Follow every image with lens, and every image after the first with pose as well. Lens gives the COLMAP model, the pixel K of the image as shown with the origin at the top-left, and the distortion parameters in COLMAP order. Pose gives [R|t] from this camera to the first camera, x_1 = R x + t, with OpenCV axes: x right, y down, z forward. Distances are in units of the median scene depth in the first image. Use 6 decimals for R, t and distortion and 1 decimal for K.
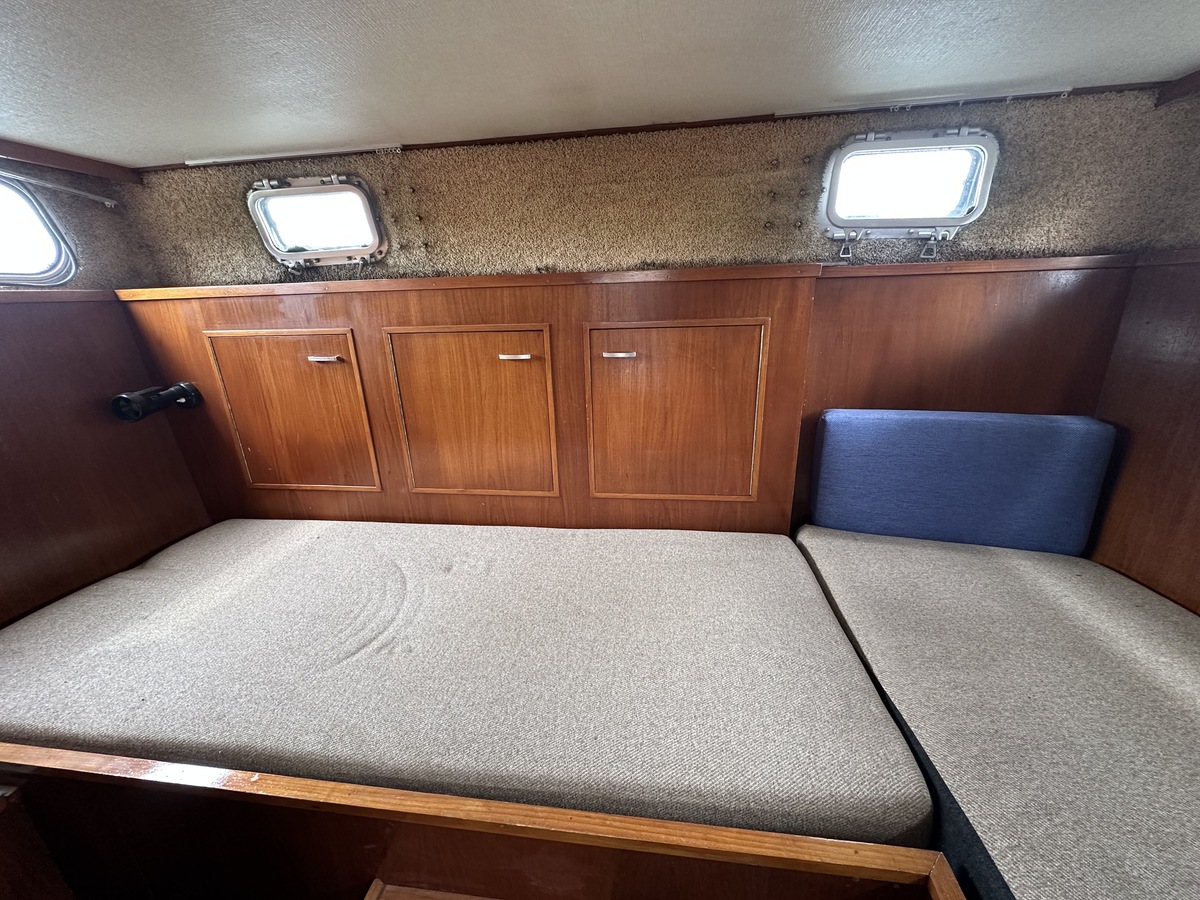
lens RADIAL K [[477.6, 0, 600.2], [0, 477.6, 450.4], [0, 0, 1]] dist [-0.004209, 0.000398]
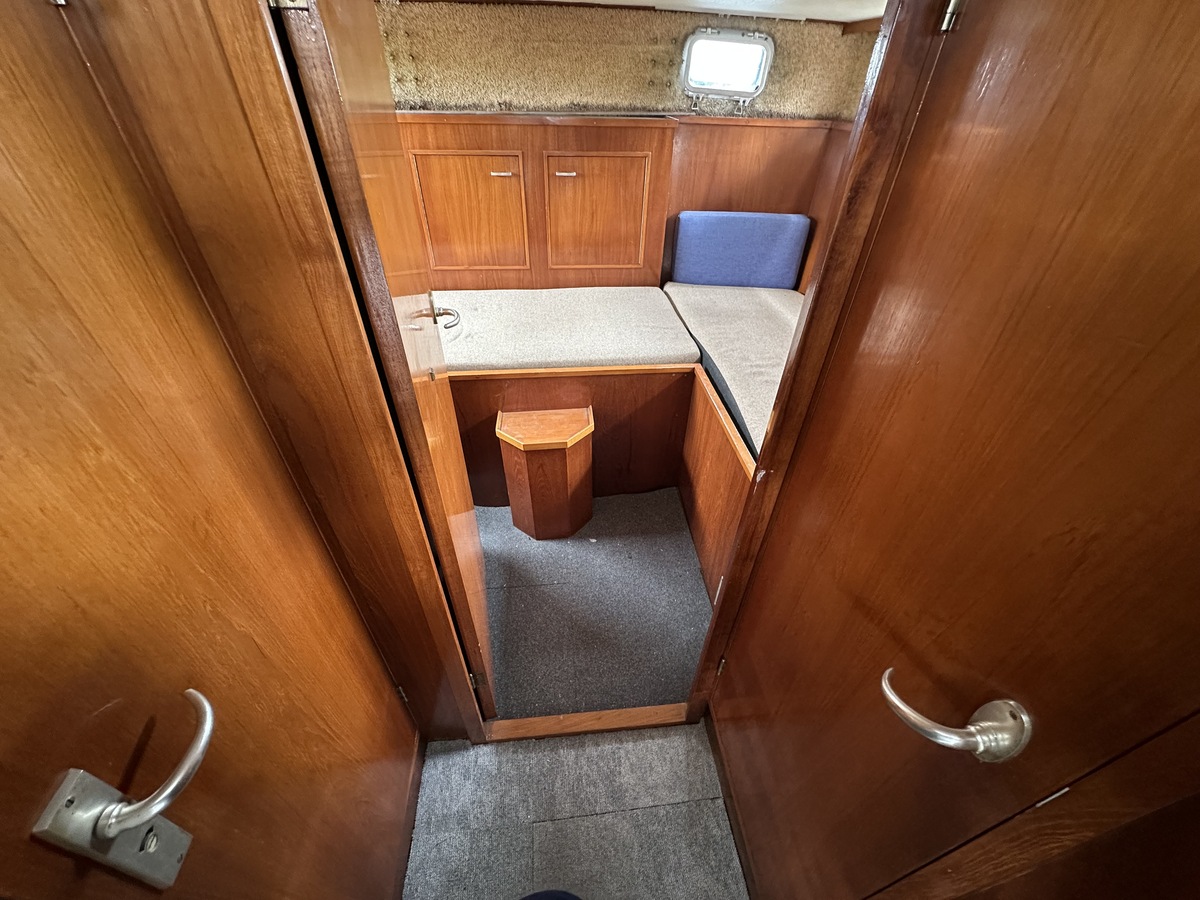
lens RADIAL K [[477.6, 0, 600.7], [0, 477.6, 450.3], [0, 0, 1]] dist [-0.004209, 0.000398]
pose [[0.971942, -0.101883, 0.212012, -0.276467], [0.023032, 0.938219, 0.345275, 0.127519], [-0.234091, -0.330704, 0.914241, -0.831648]]
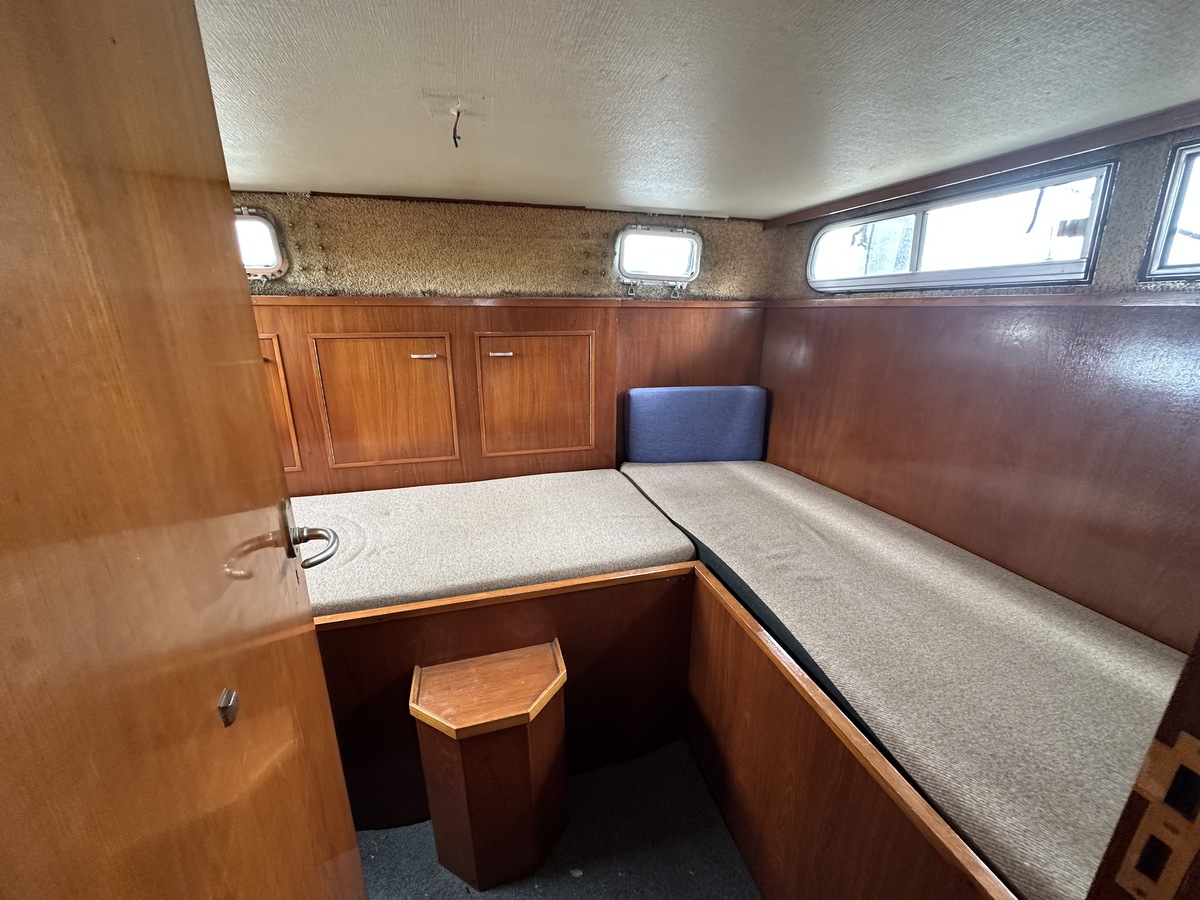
lens RADIAL K [[477.6, 0, 600.4], [0, 477.6, 449.6], [0, 0, 1]] dist [-0.004209, 0.000398]
pose [[0.918835, -0.079177, 0.386617, -0.252906], [0.092074, 0.995640, -0.014920, 0.133620], [-0.383750, 0.049306, 0.922120, -0.432716]]
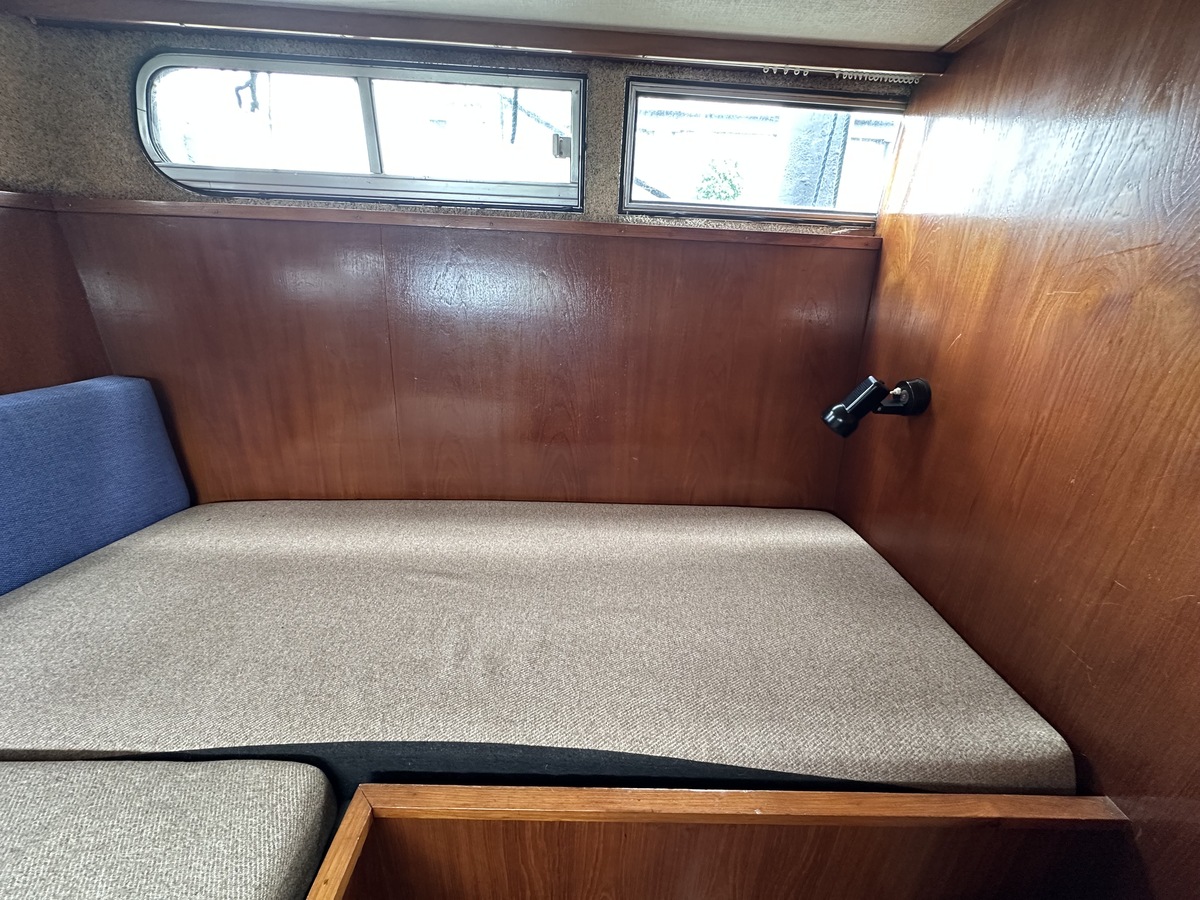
lens RADIAL K [[477.6, 0, 600.4], [0, 477.6, 450.4], [0, 0, 1]] dist [-0.004209, 0.000398]
pose [[-0.143311, -0.332698, 0.932081, -0.034445], [0.271202, 0.892549, 0.360286, -0.014158], [-0.951794, 0.304415, -0.037684, 0.141655]]
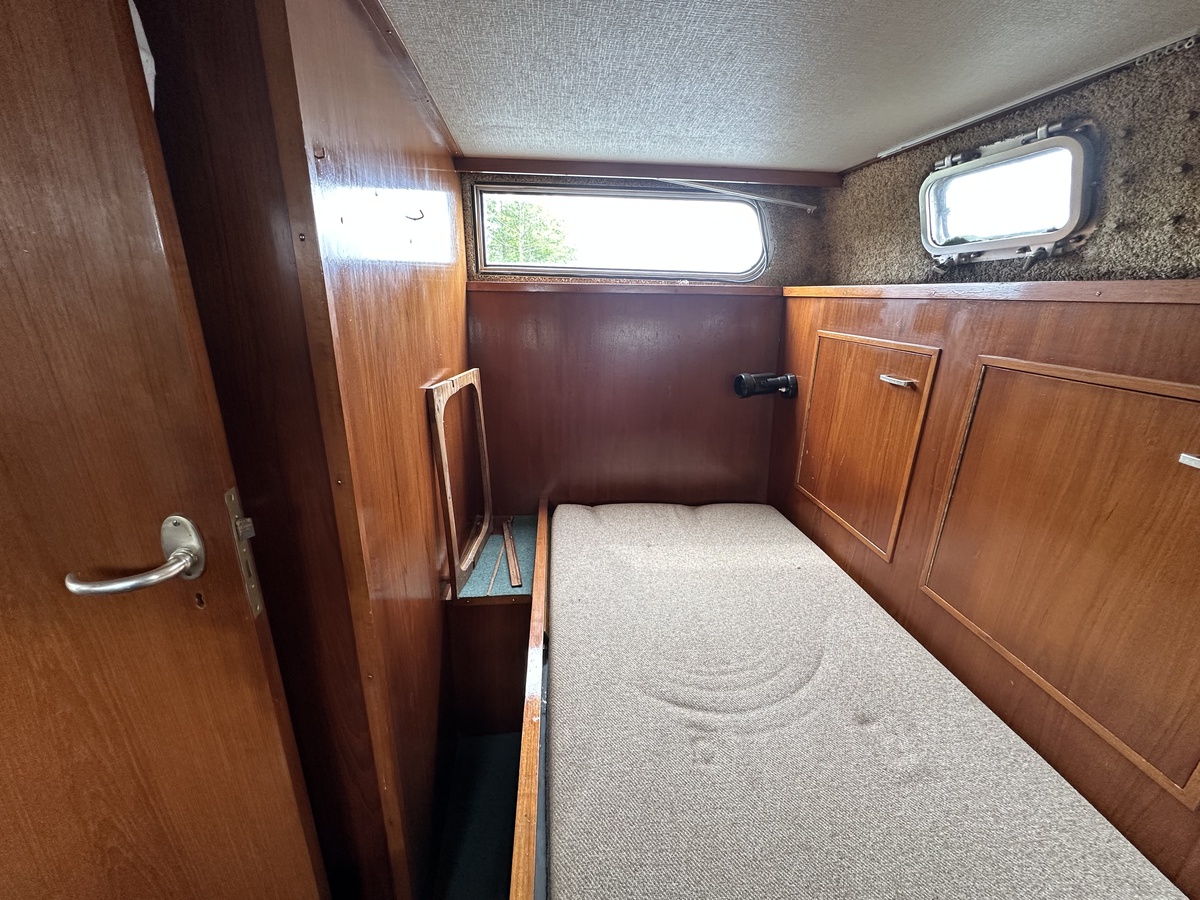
lens RADIAL K [[477.6, 0, 600.2], [0, 477.6, 450.3], [0, 0, 1]] dist [-0.004209, 0.000398]
pose [[0.222427, 0.338198, -0.914412, 0.073320], [-0.330986, 0.908398, 0.255463, -0.129422], [0.917047, 0.245836, 0.313991, 0.336347]]
